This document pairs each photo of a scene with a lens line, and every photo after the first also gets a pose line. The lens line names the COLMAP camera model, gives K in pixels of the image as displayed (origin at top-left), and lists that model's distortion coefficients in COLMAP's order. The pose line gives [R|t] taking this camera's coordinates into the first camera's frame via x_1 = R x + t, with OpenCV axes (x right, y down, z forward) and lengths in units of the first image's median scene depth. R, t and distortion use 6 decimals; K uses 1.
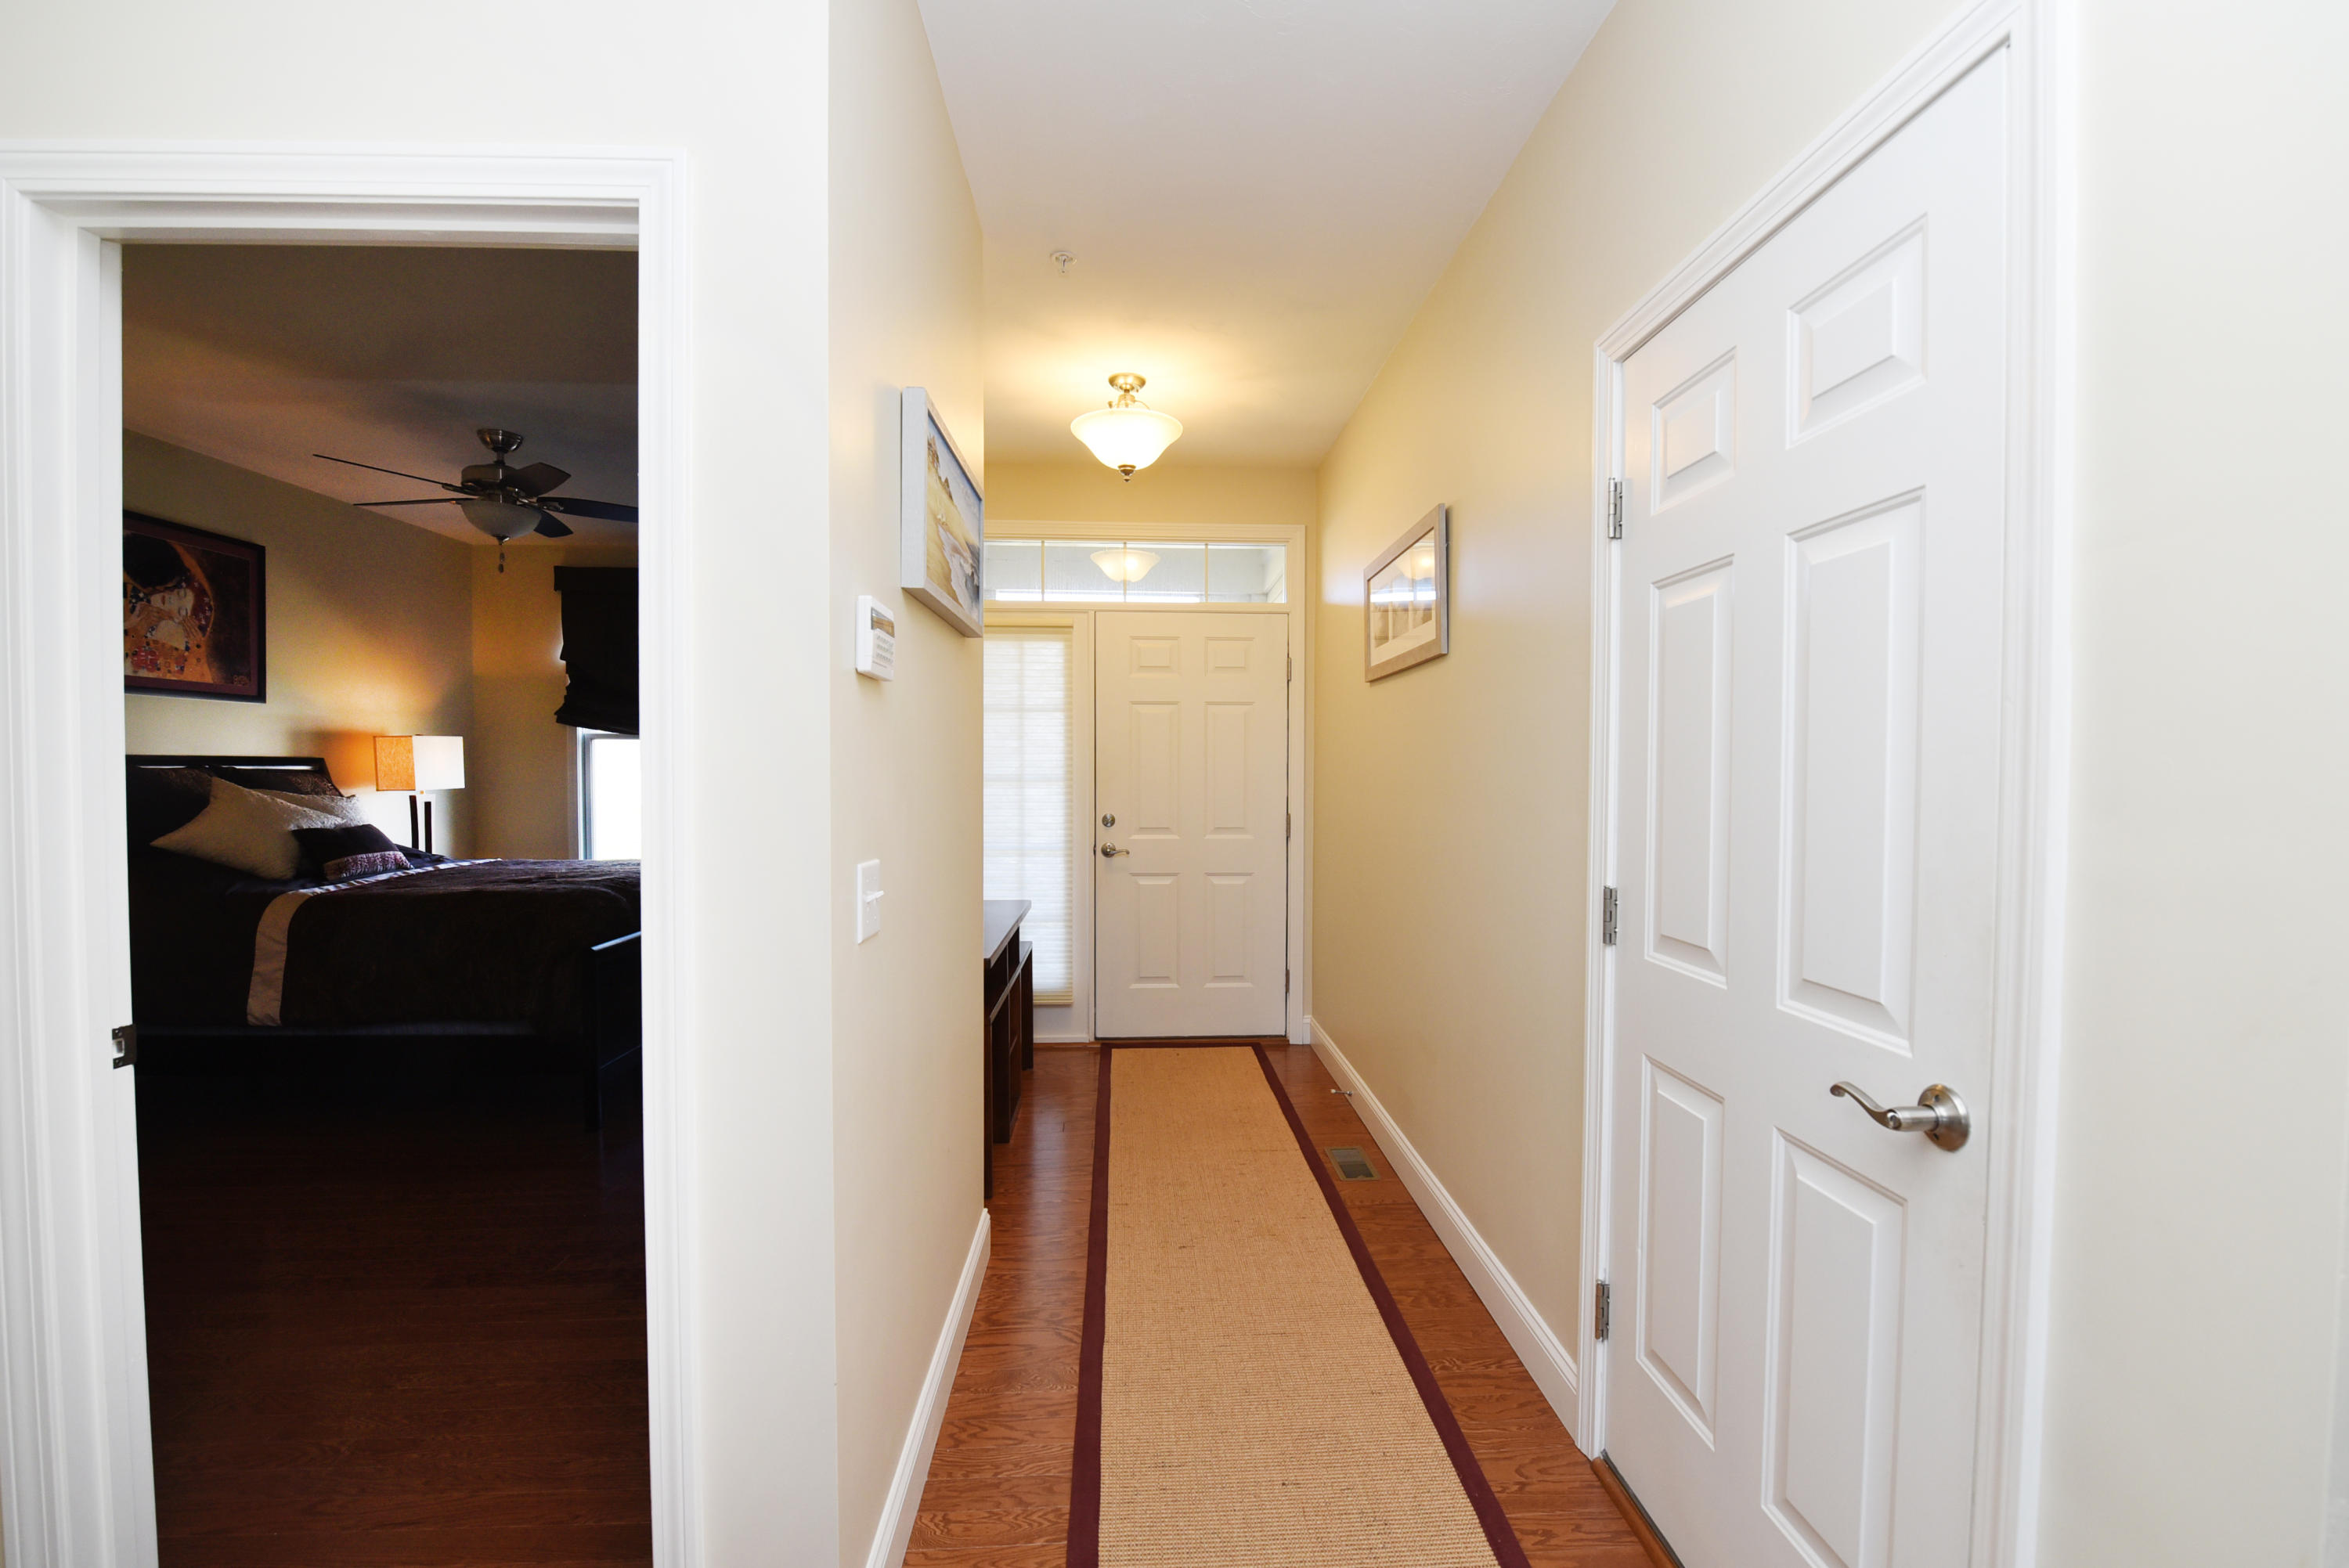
lens RADIAL K [[943.7, 0, 1158.2], [0, 943.7, 795.6], [0, 0, 1]] dist [-0.016189, -0.002144]
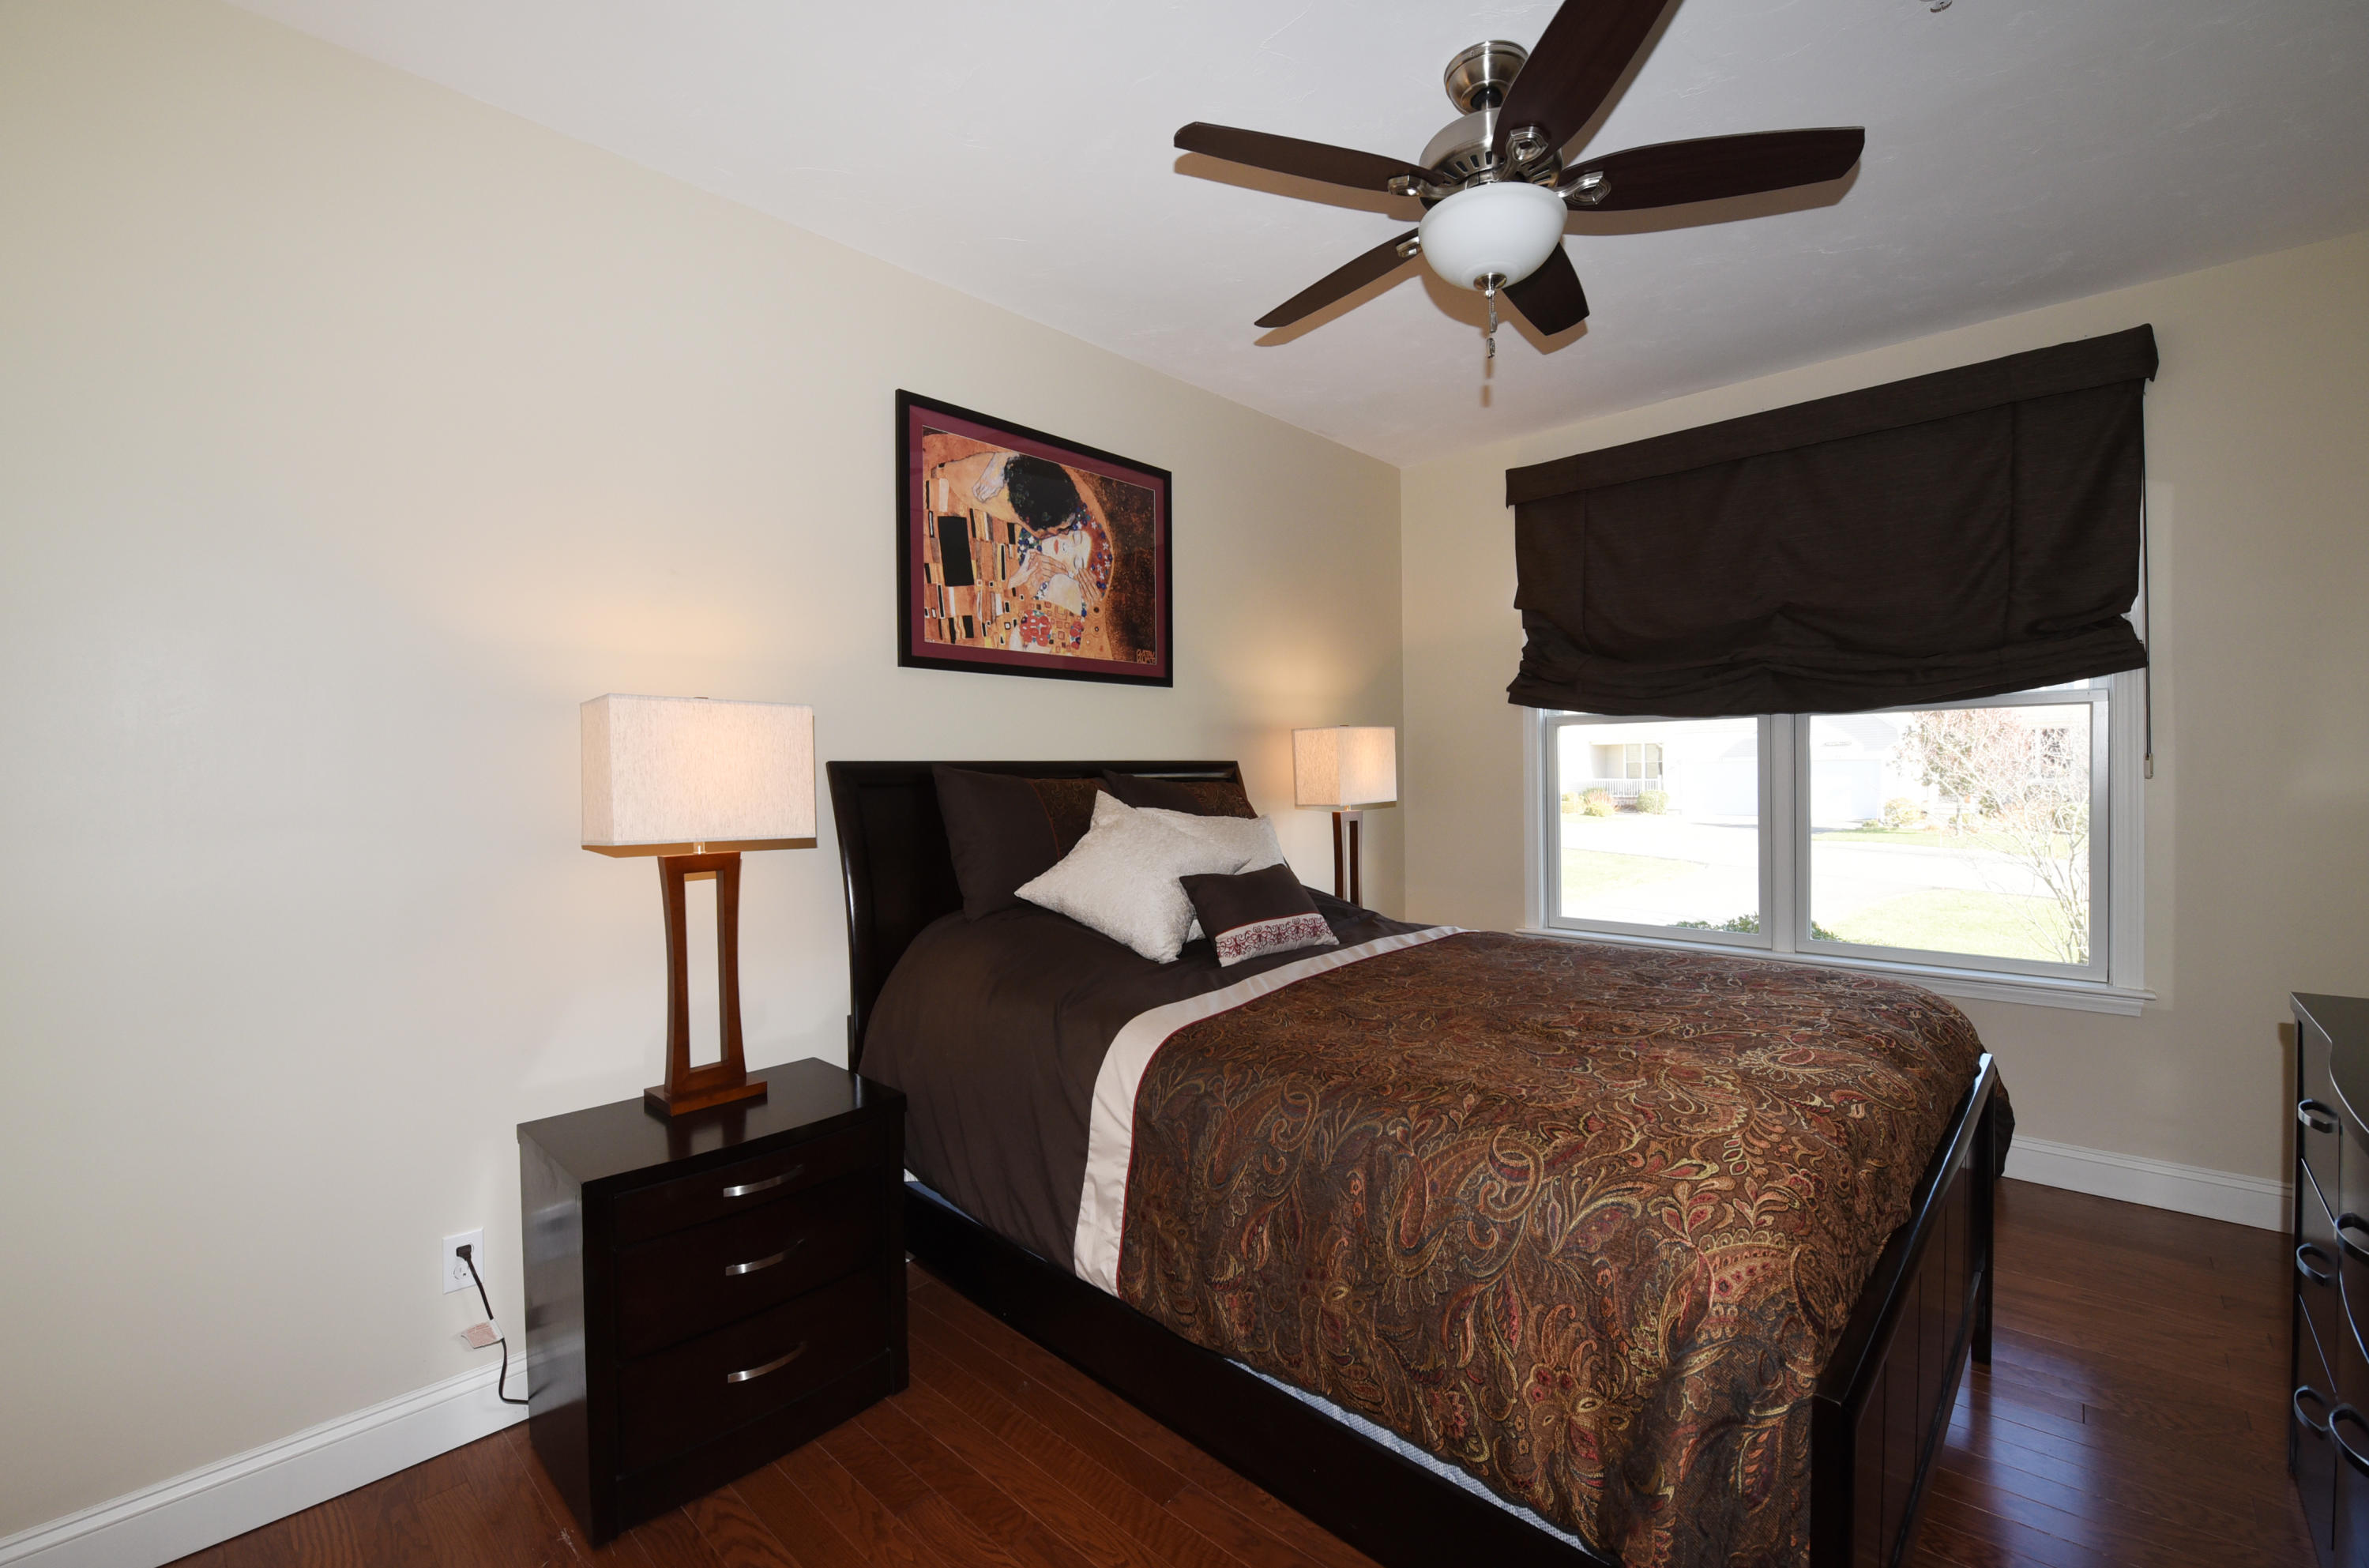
lens RADIAL K [[980.4, 0, 1190.8], [0, 980.4, 783.5], [0, 0, 1]] dist [-0.013668, -0.002687]
pose [[0.682161, -0.003938, -0.731192, -0.431507], [-0.004887, 0.999939, -0.009945, -0.018477], [0.731186, 0.010357, 0.682100, 0.537857]]
